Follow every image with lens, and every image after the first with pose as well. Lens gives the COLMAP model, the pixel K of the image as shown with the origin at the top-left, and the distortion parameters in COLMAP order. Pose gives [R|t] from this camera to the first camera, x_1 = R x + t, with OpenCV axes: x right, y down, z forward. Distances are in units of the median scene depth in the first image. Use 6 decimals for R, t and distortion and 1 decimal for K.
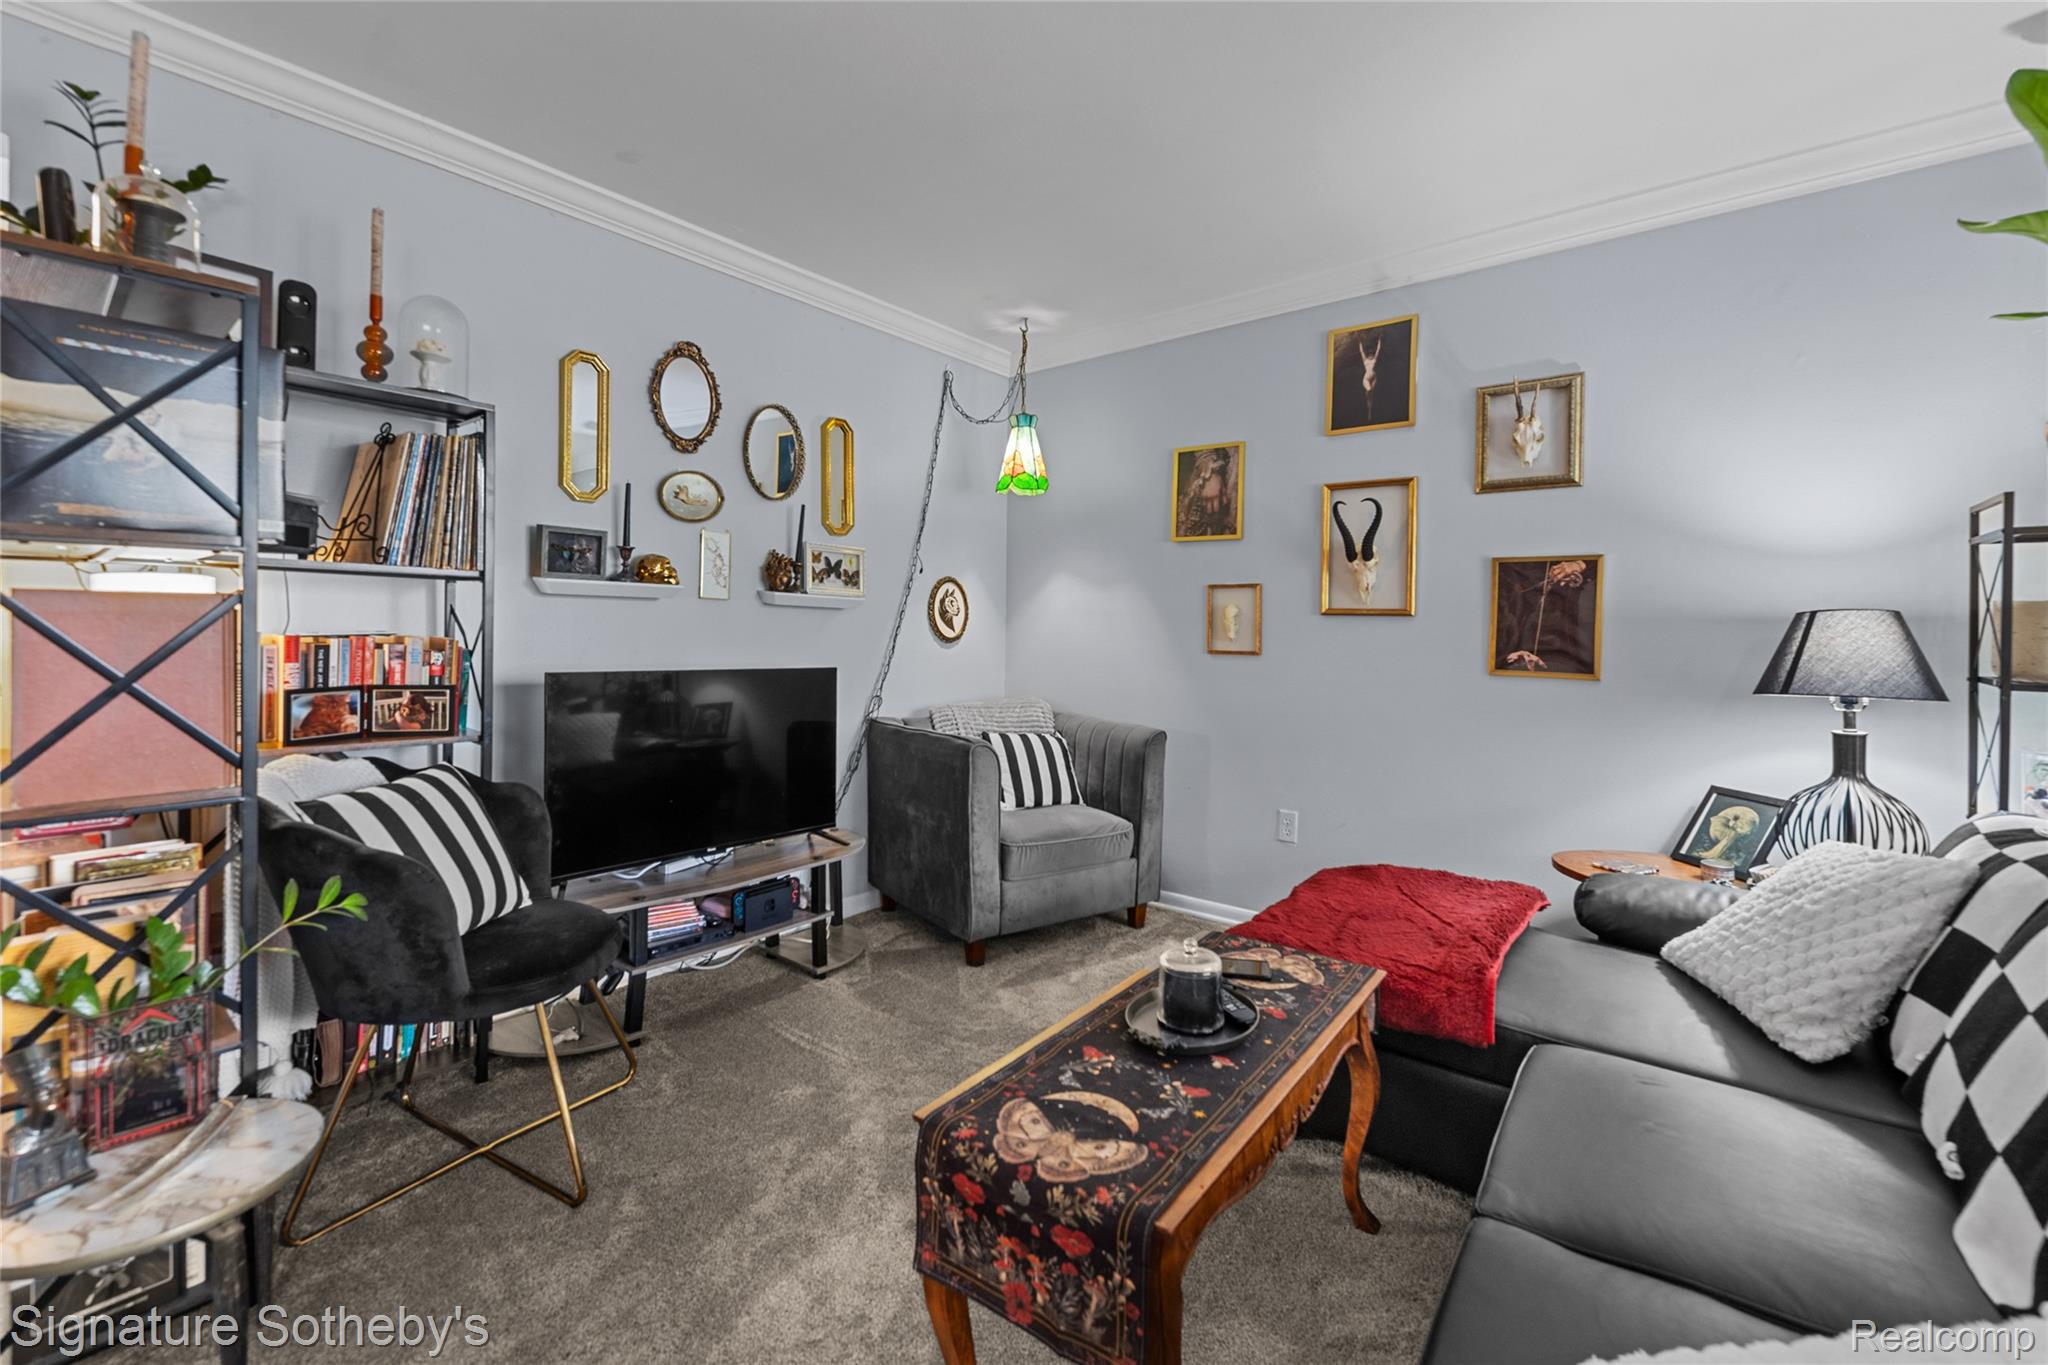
lens RADIAL K [[844.2, 0, 1017.1], [0, 844.2, 625.6], [0, 0, 1]] dist [-0.002745, 0.000328]
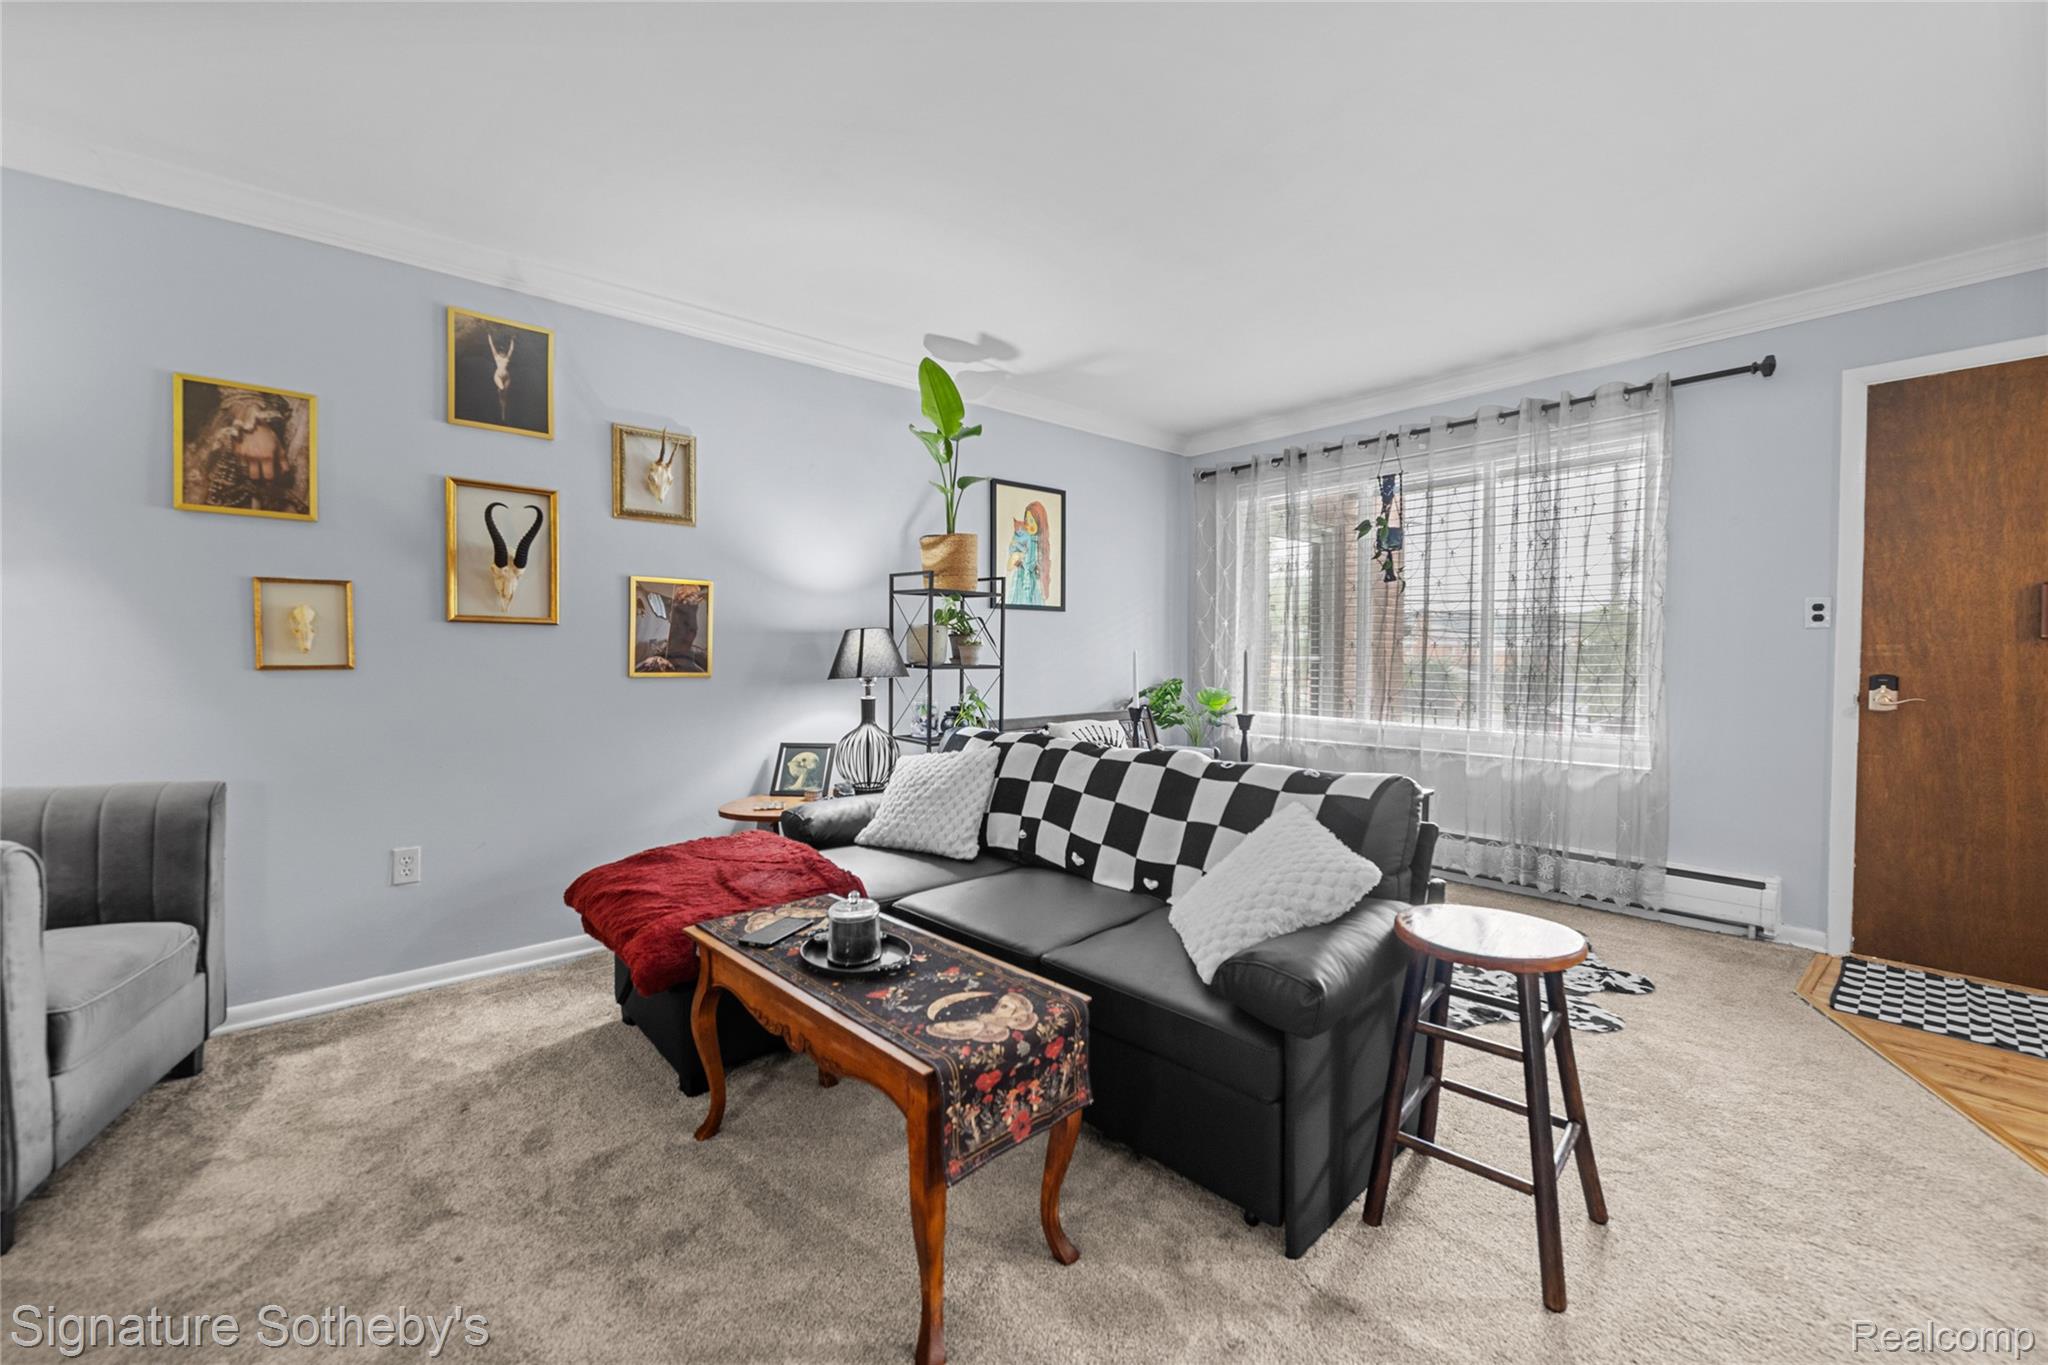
lens RADIAL K [[844.2, 0, 1014.8], [0, 844.2, 667.8], [0, 0, 1]] dist [-0.002745, 0.000328]
pose [[0.174172, -0.036789, 0.984028, -0.502747], [-0.009551, 0.999192, 0.039046, -0.005433], [-0.984669, -0.016199, 0.173680, 0.288926]]
